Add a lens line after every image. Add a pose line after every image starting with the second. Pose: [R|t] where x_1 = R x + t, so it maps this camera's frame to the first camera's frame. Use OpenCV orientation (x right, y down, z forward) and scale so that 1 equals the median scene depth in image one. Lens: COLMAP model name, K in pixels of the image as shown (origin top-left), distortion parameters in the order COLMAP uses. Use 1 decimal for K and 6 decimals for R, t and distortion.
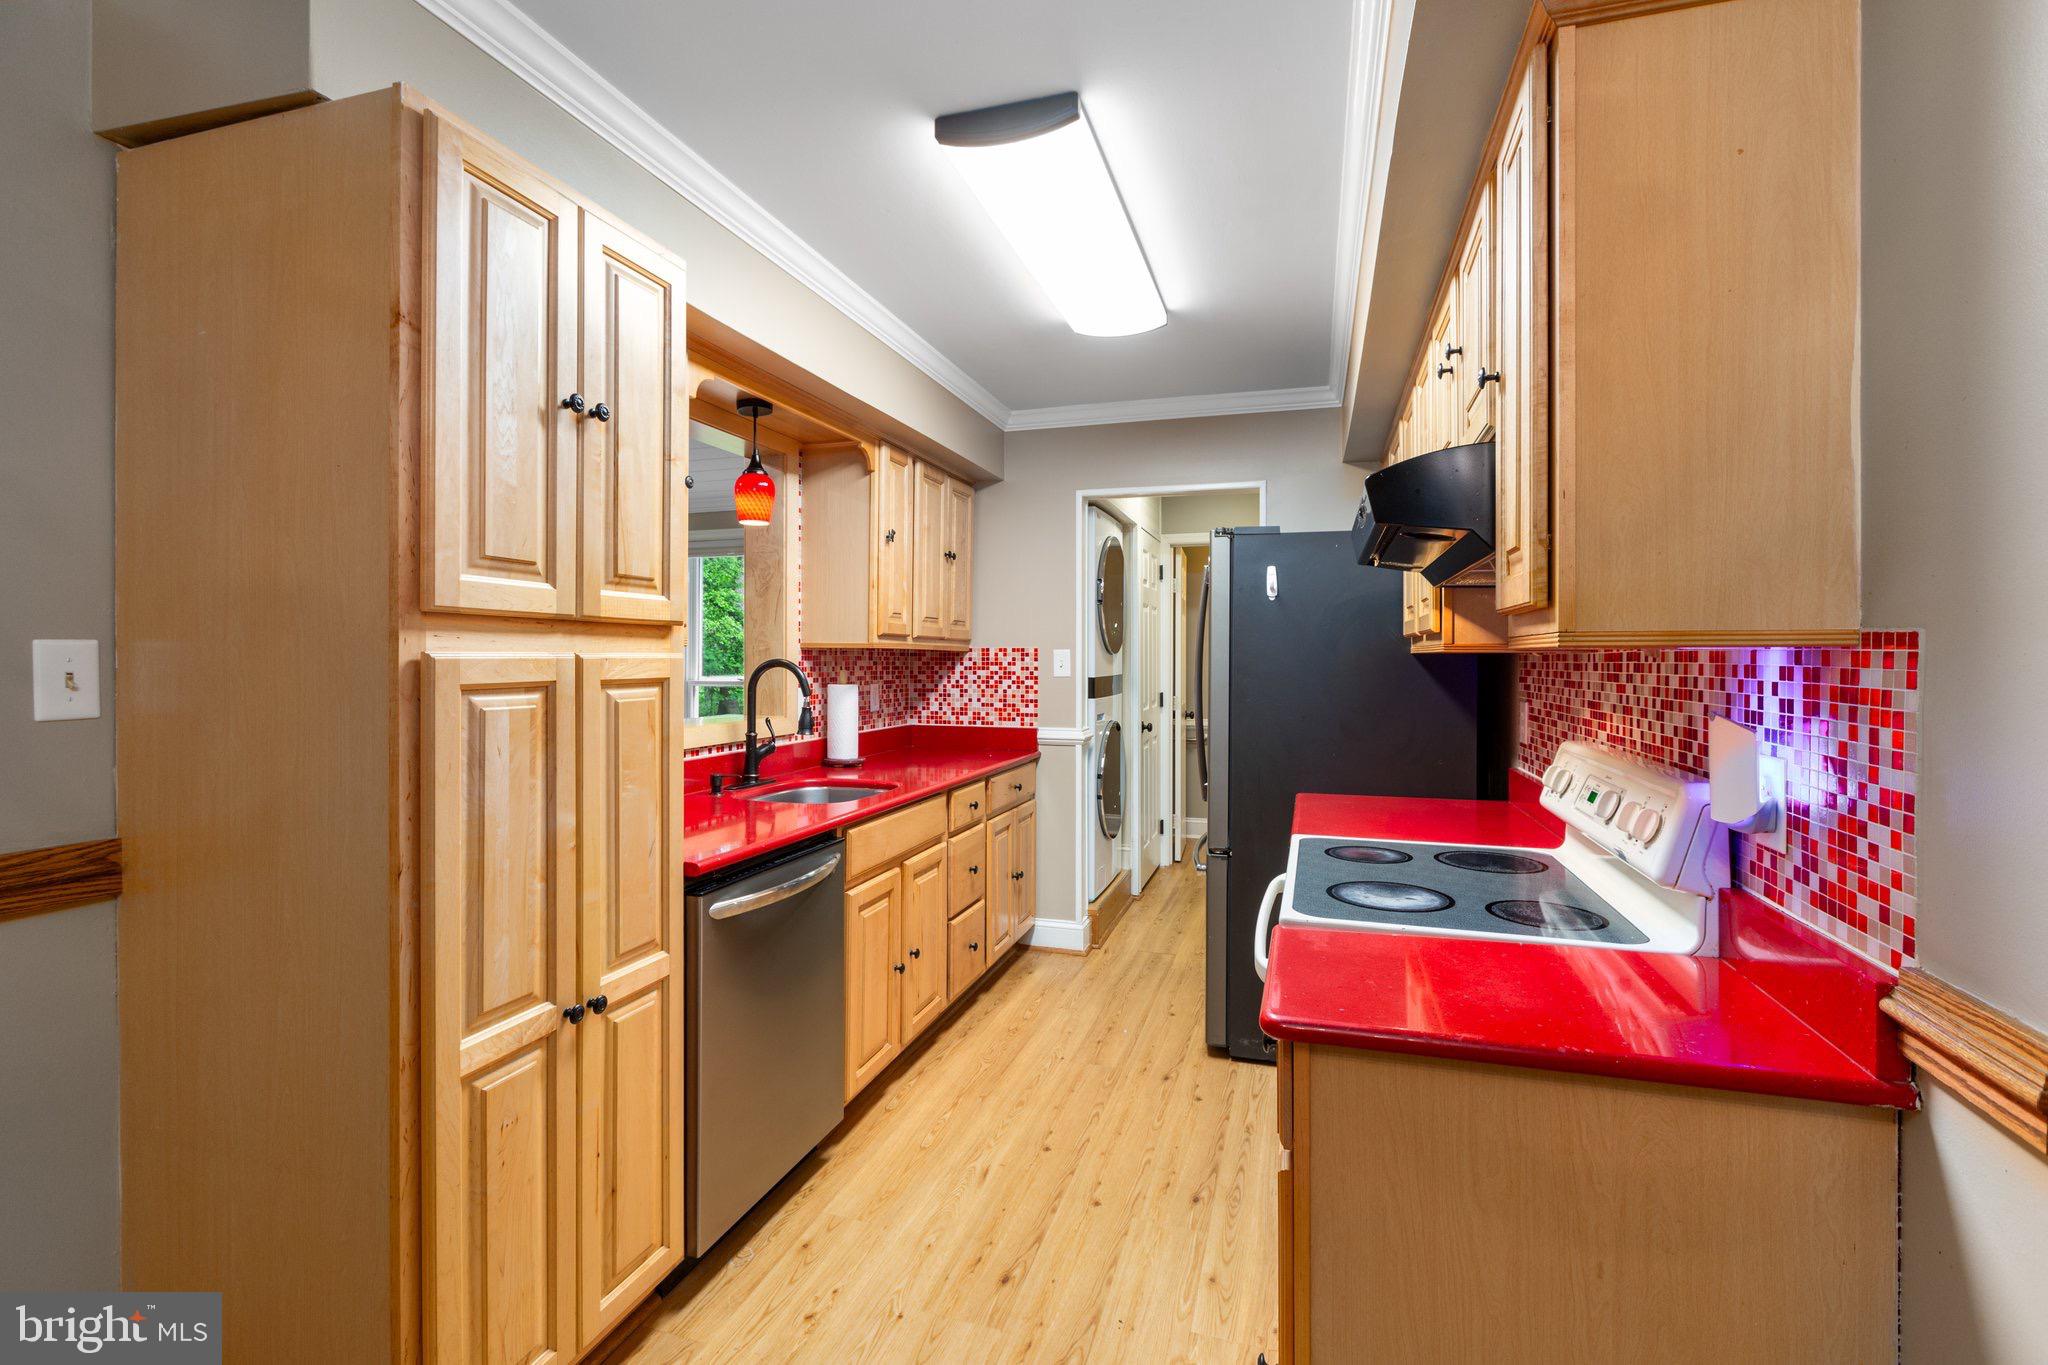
lens RADIAL K [[916.9, 0, 1023.5], [0, 916.9, 663.1], [0, 0, 1]] dist [-0.001095, -0.000202]
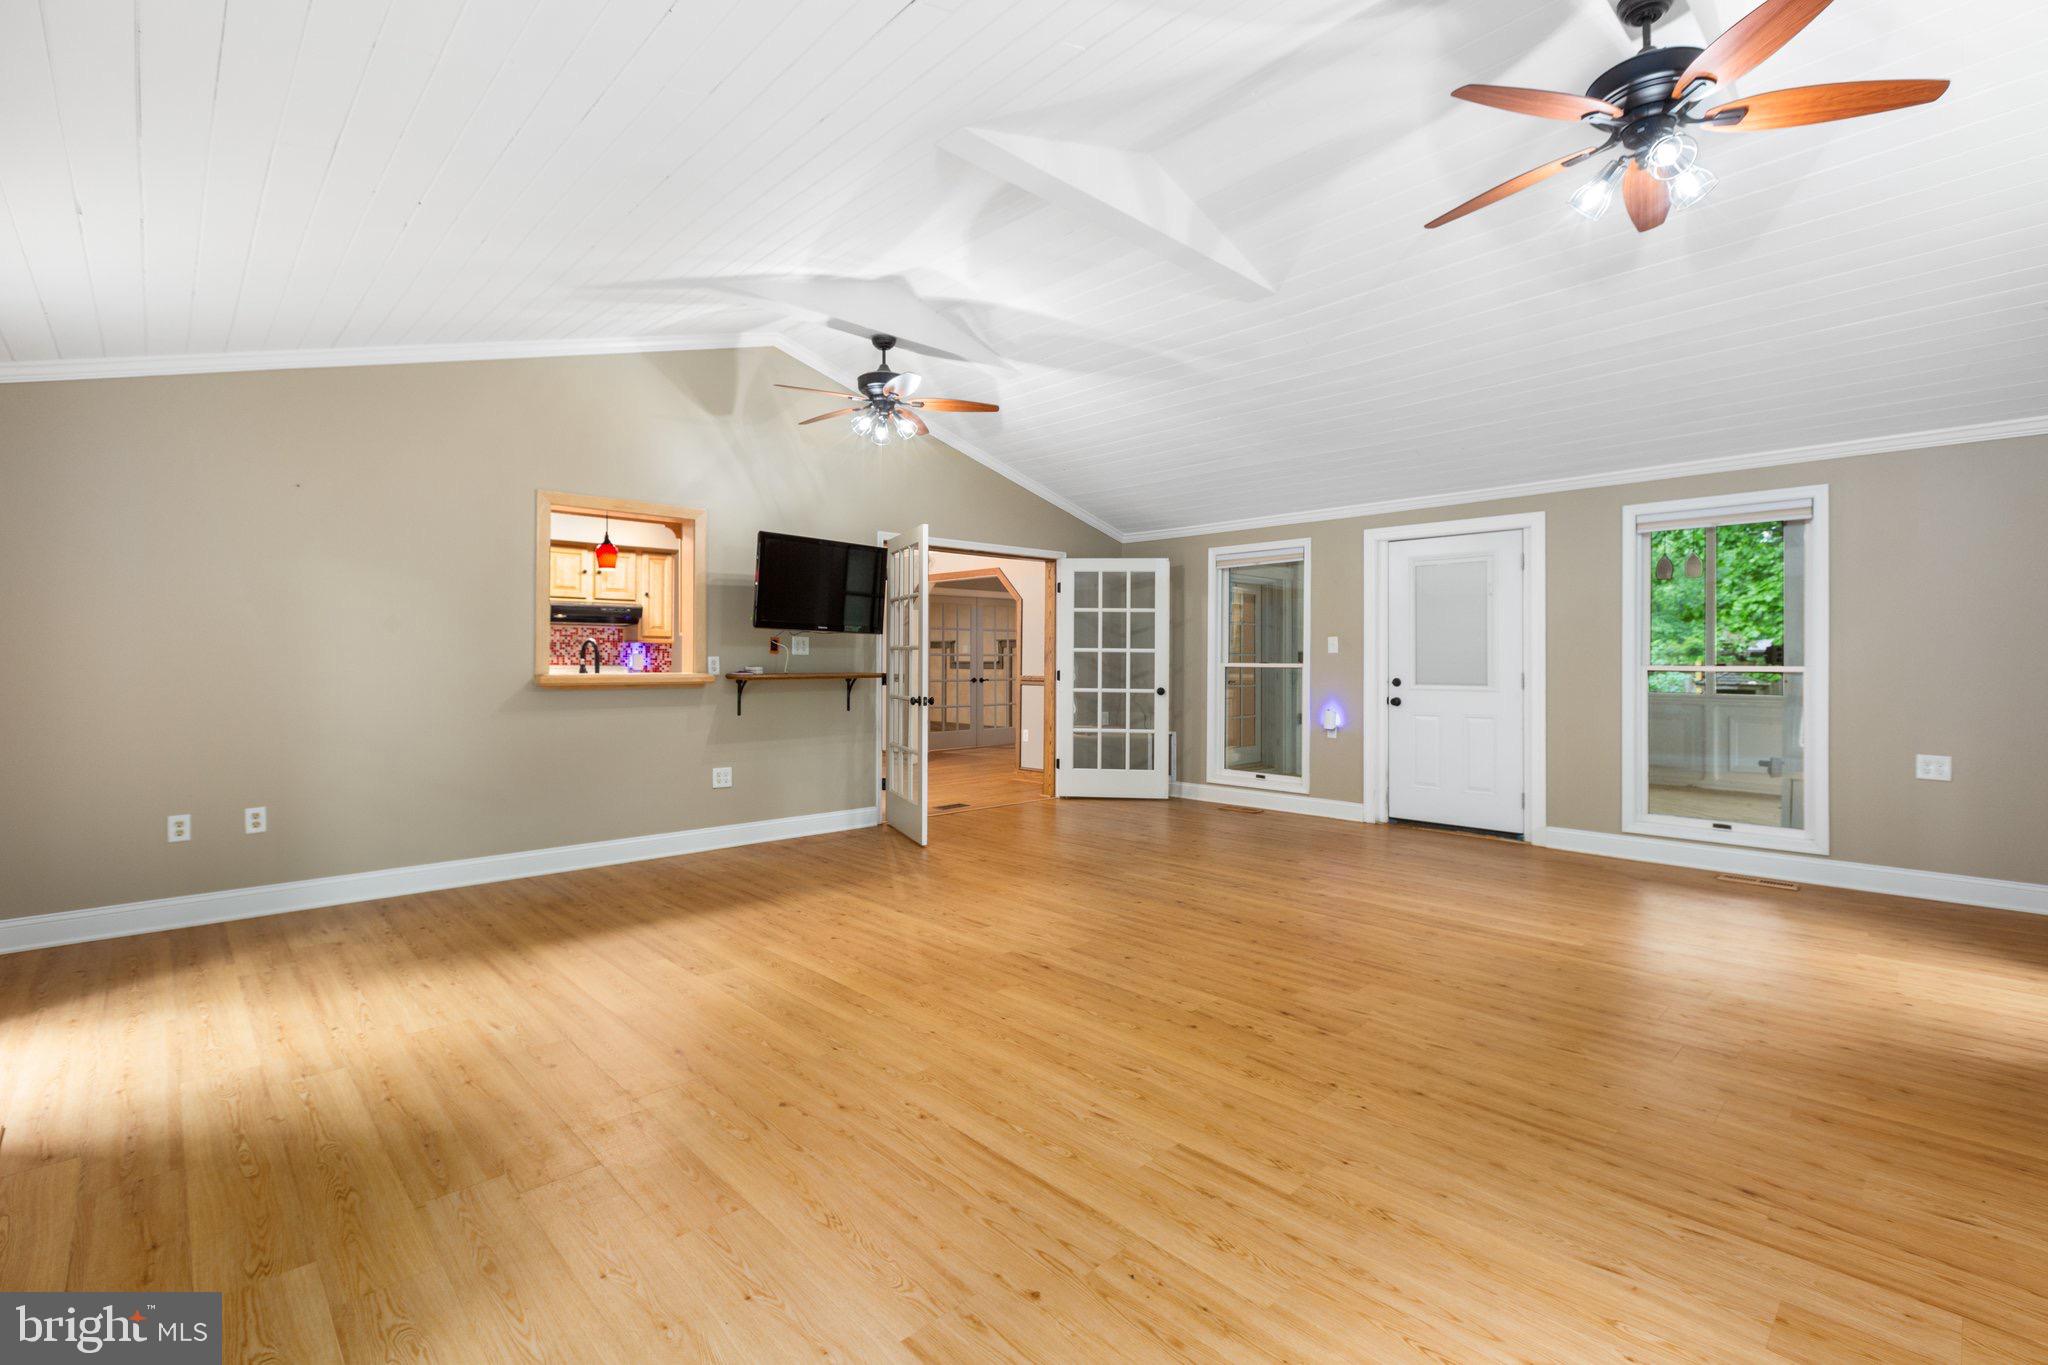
lens RADIAL K [[916.9, 0, 1023.5], [0, 916.9, 663.1], [0, 0, 1]] dist [-0.001095, -0.000202]
pose [[-0.875217, 0.000018, 0.483730, -2.276685], [0.001253, 0.999997, 0.002230, 0.055211], [-0.483728, 0.002558, -0.875214, 2.575114]]
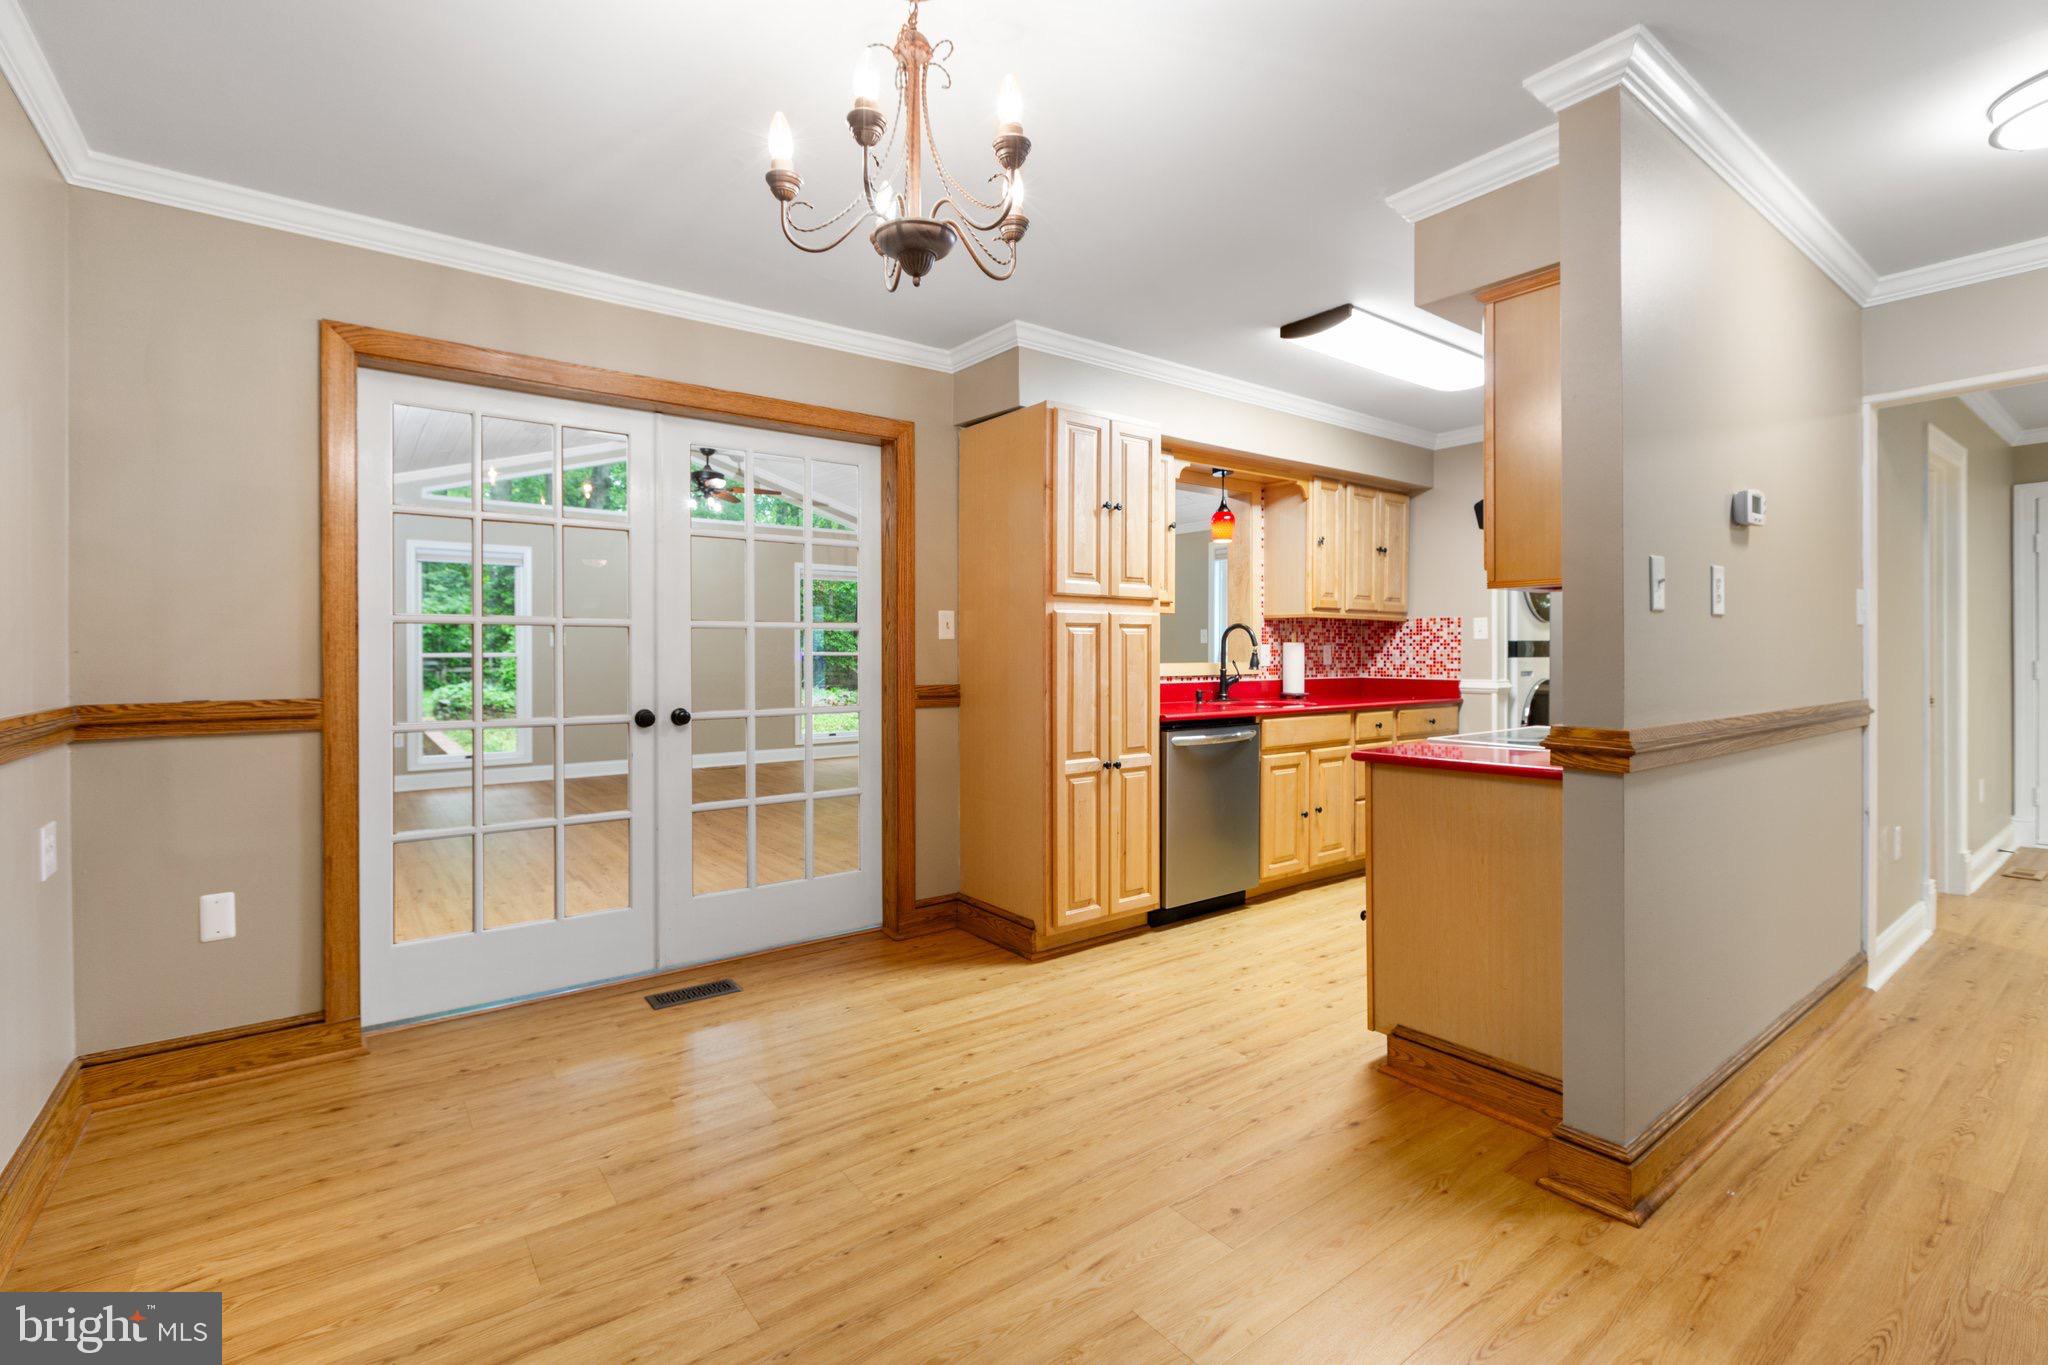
lens RADIAL K [[913.3, 0, 1030.1], [0, 913.3, 654.9], [0, 0, 1]] dist [-0.002213, -0.000301]
pose [[0.817773, -0.000770, -0.575541, 0.417773], [-0.000468, 0.999998, -0.002003, 0.063331], [0.575541, 0.001907, 0.817771, -0.618076]]
